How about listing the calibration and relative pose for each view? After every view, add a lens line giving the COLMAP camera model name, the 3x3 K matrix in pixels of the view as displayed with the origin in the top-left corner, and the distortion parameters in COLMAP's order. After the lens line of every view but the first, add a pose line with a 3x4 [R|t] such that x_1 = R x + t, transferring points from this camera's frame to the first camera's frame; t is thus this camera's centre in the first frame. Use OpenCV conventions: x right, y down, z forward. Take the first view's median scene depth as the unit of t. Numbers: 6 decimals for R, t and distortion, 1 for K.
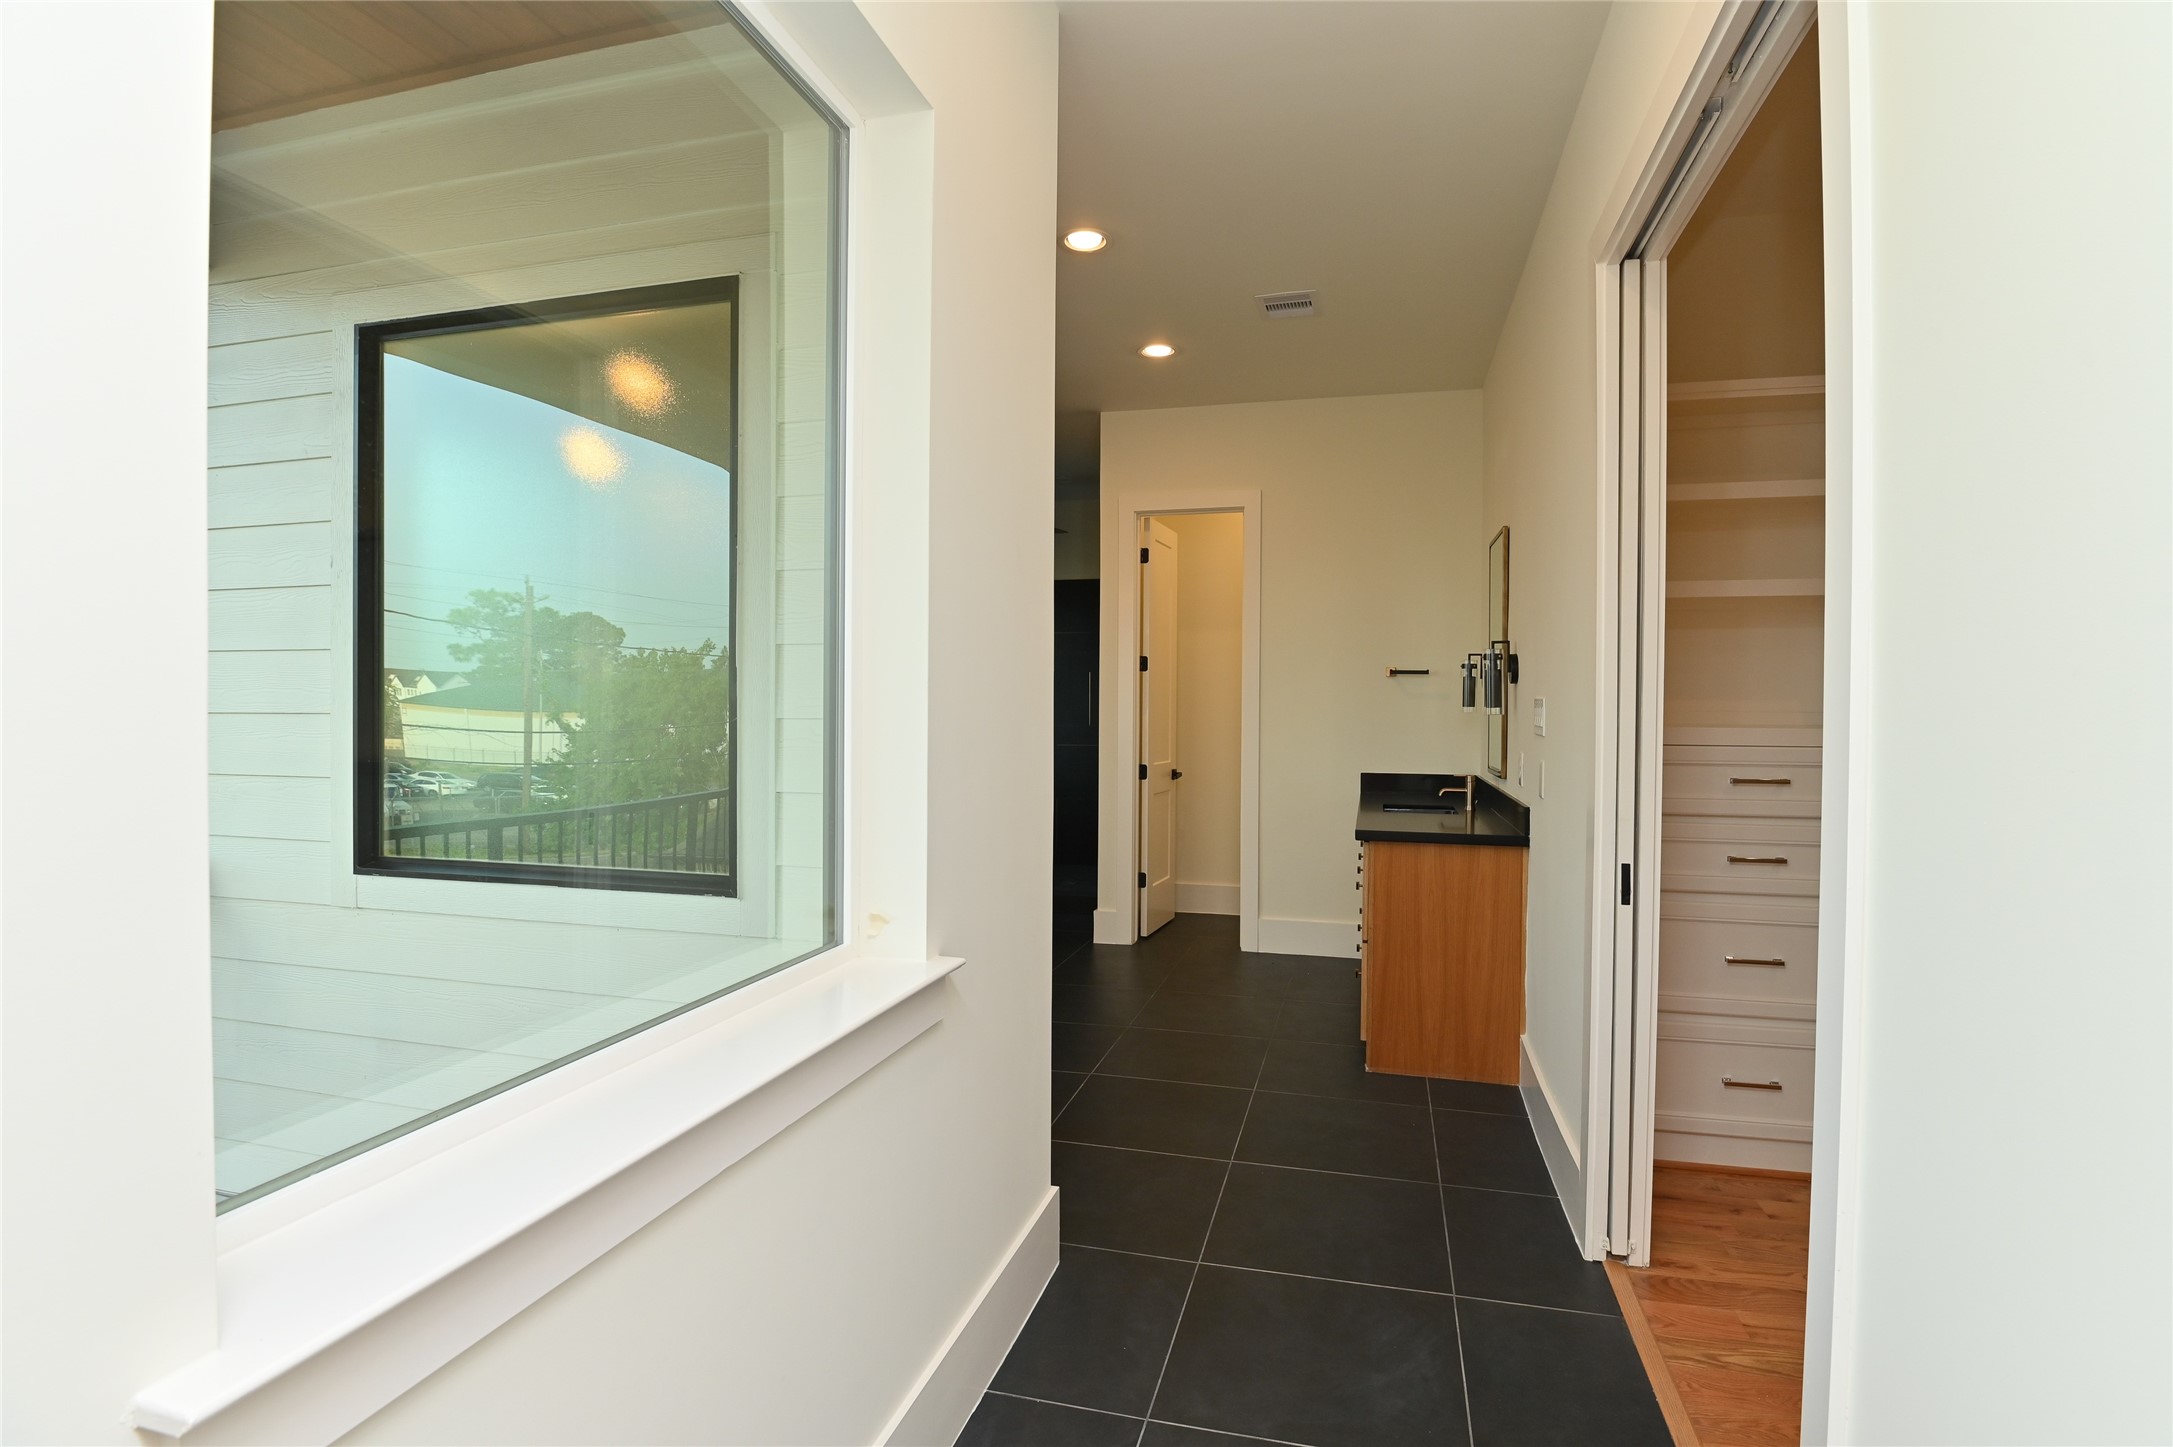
lens RADIAL K [[1067.3, 0, 1097.7], [0, 1067.3, 716.7], [0, 0, 1]] dist [-0.029695, -0.002357]
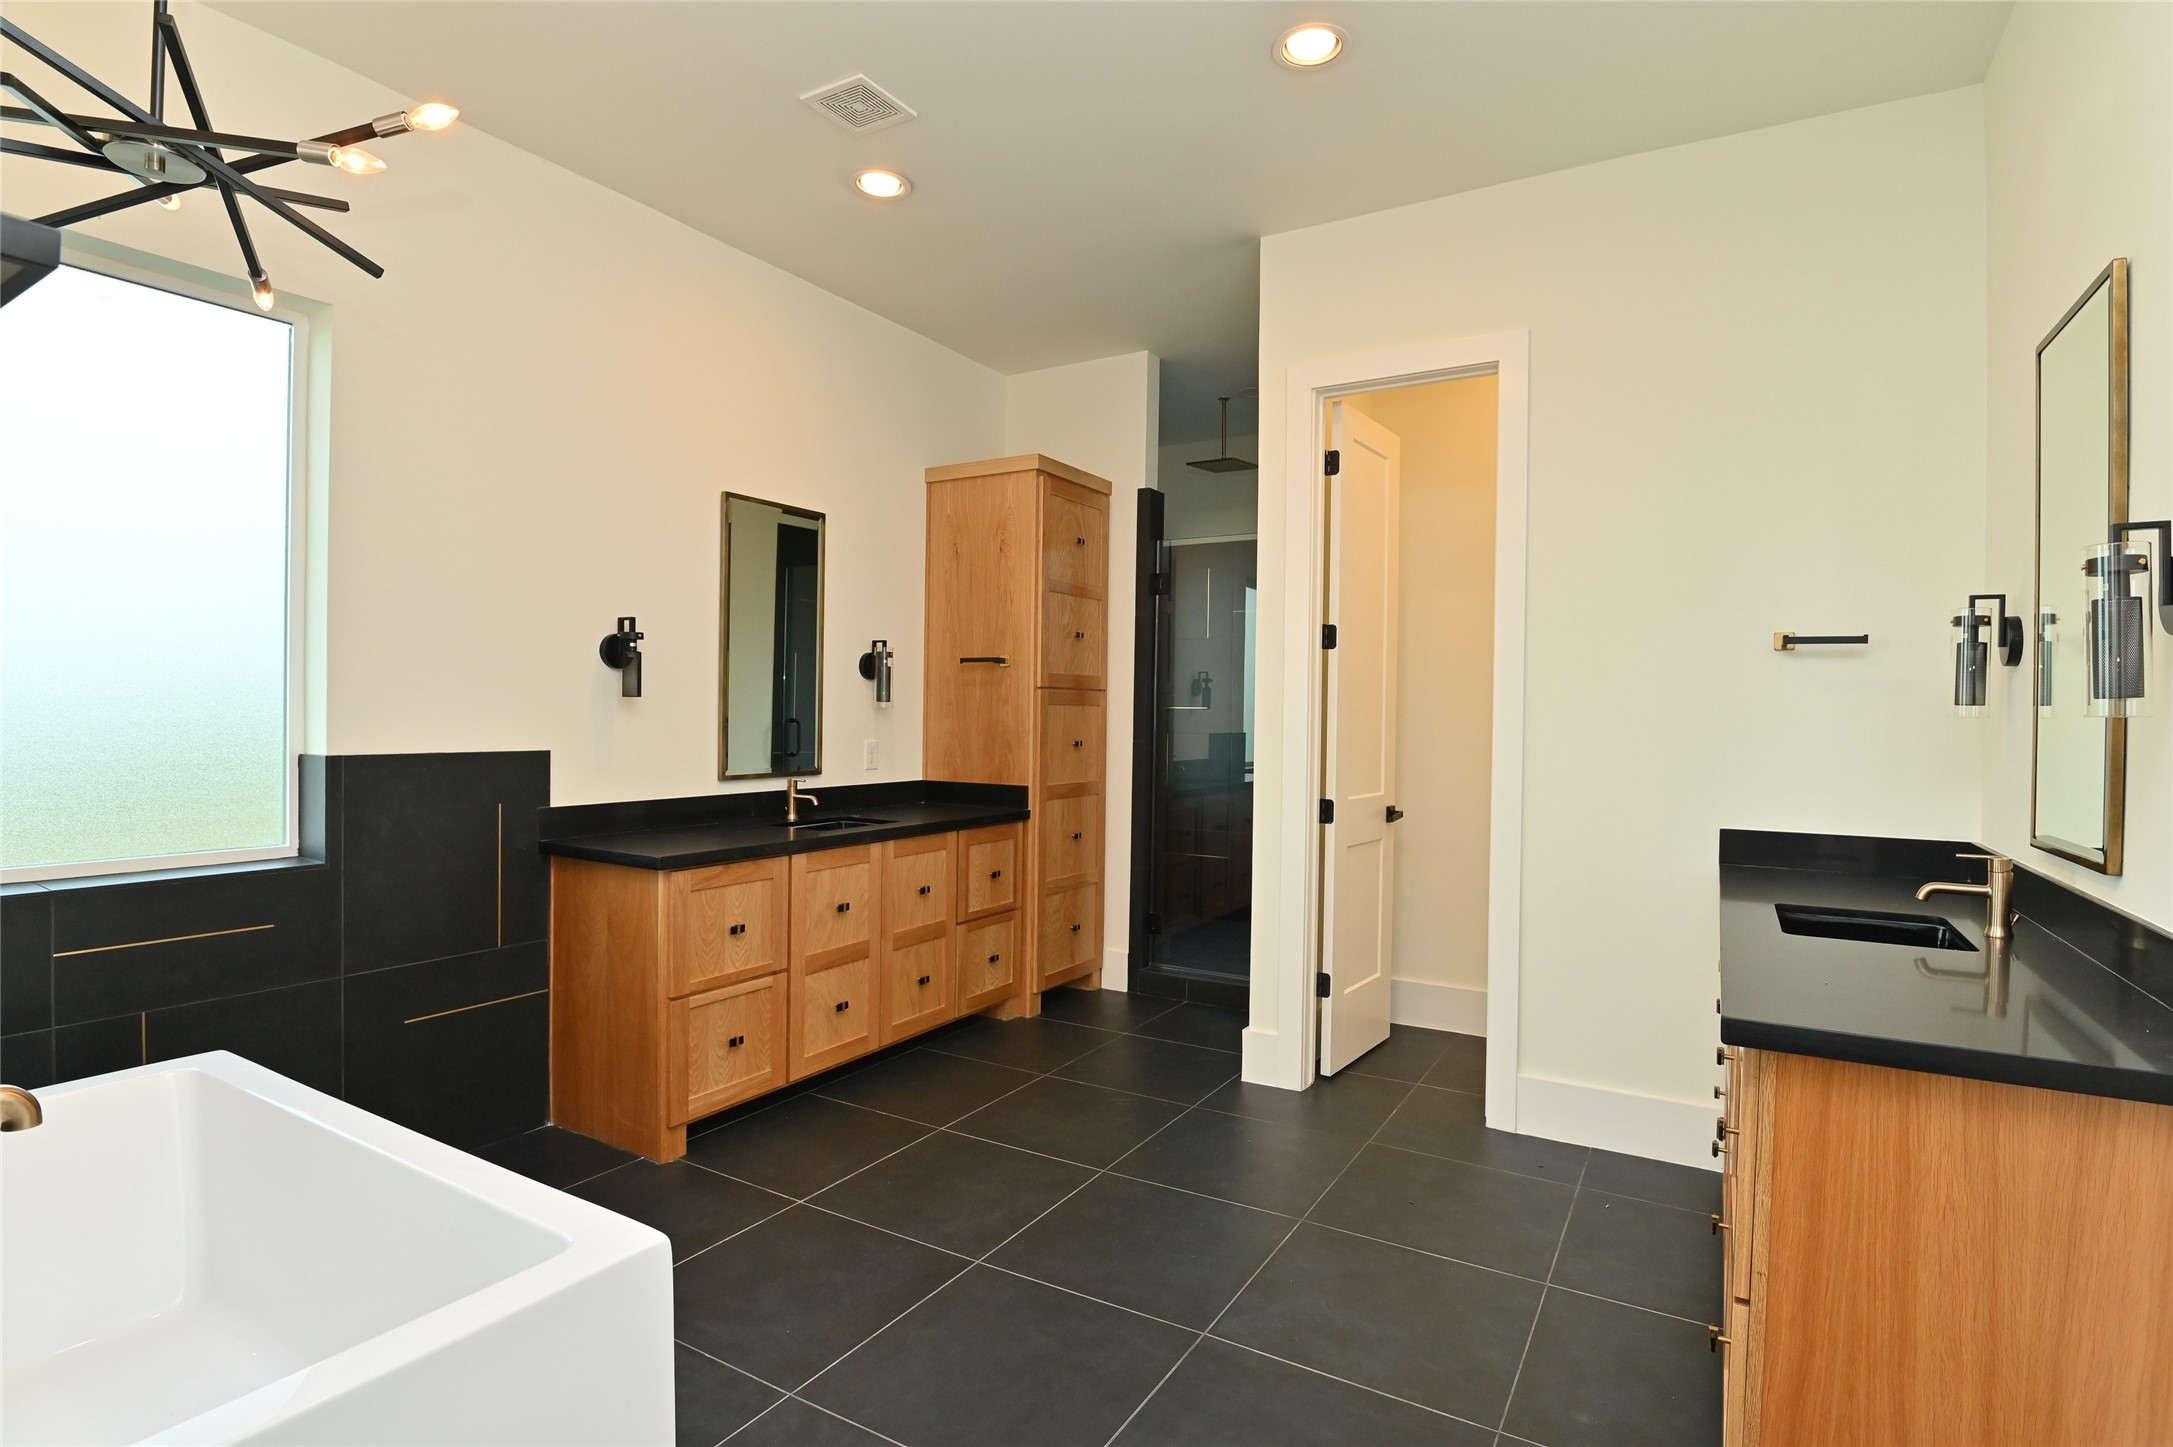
lens RADIAL K [[1067.3, 0, 1090.5], [0, 1067.3, 729.5], [0, 0, 1]] dist [-0.029695, -0.002357]
pose [[0.960874, 0.008299, -0.276862, 0.082537], [-0.007263, 0.999962, 0.004769, 0.002203], [0.276891, -0.002571, 0.960898, 0.370920]]
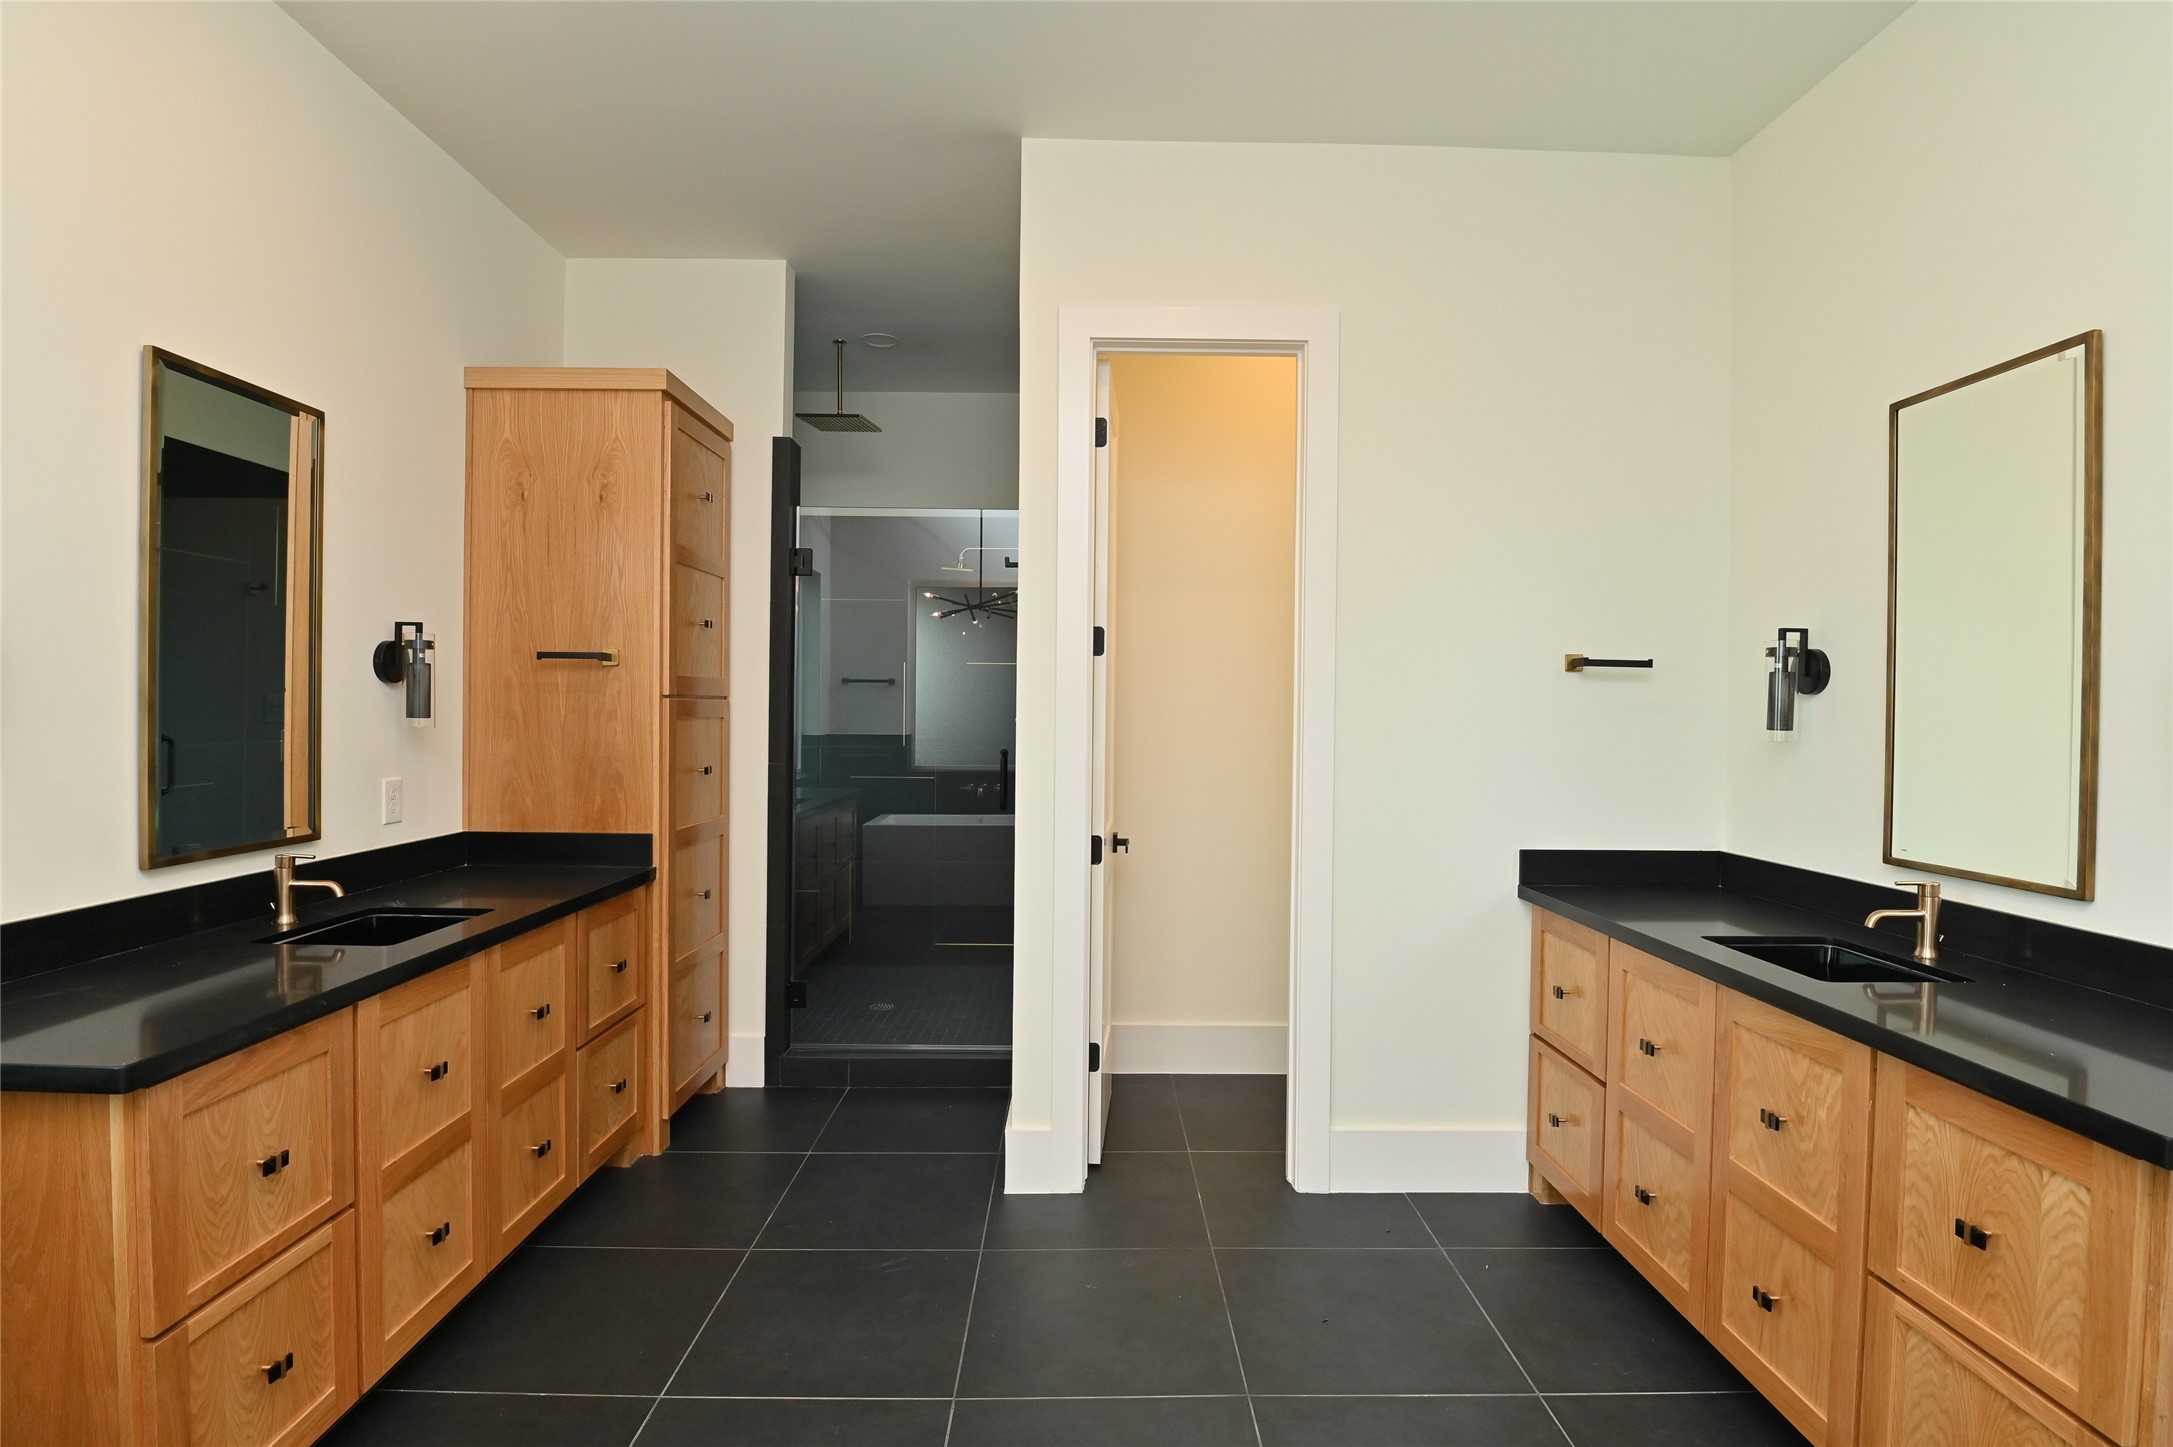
lens RADIAL K [[1067.3, 0, 1087.2], [0, 1067.3, 726.6], [0, 0, 1]] dist [-0.029695, -0.002357]
pose [[0.962568, -0.002847, 0.271024, -0.101861], [-0.000356, 0.999931, 0.011769, -0.014378], [-0.271038, -0.011425, 0.962501, 0.508765]]
